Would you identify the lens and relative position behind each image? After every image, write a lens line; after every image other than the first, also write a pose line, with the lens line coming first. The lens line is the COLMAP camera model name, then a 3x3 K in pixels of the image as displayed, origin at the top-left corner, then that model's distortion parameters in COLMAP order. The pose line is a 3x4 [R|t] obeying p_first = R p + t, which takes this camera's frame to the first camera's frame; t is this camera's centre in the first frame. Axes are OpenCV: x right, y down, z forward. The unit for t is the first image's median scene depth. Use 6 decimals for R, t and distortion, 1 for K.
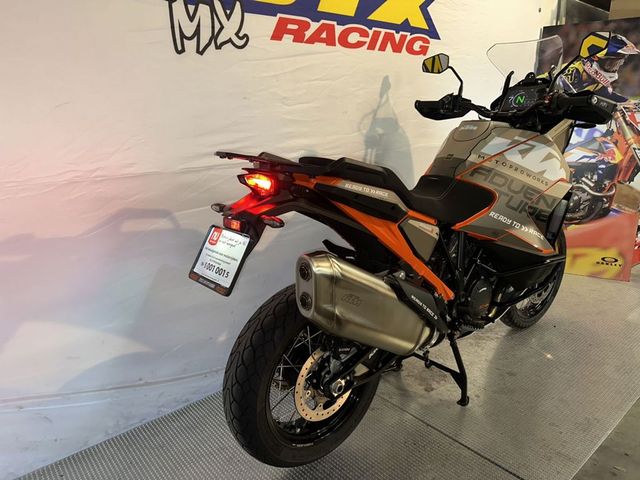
lens RADIAL K [[451.5, 0, 324.8], [0, 451.5, 237.4], [0, 0, 1]] dist [0.026031, -0.027894]
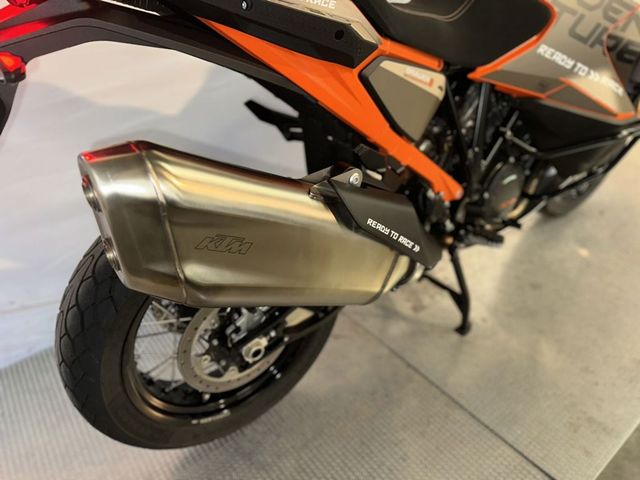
lens RADIAL K [[451.5, 0, 323.9], [0, 451.5, 242.6], [0, 0, 1]] dist [0.026031, -0.027894]
pose [[0.998947, 0.007477, -0.045258, 0.119071], [0.007785, 0.944685, 0.327886, -0.011117], [0.045206, -0.327893, 0.943633, 0.362103]]
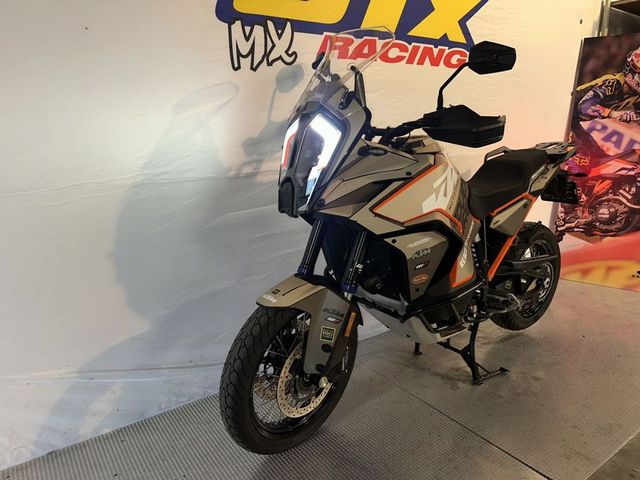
lens RADIAL K [[451.5, 0, 317.6], [0, 451.5, 243.0], [0, 0, 1]] dist [0.026031, -0.027894]
pose [[0.996177, 0.034077, -0.080442, -0.015104], [-0.033840, 0.999418, 0.004310, 0.005691], [0.080542, -0.001571, 0.996750, -0.082009]]
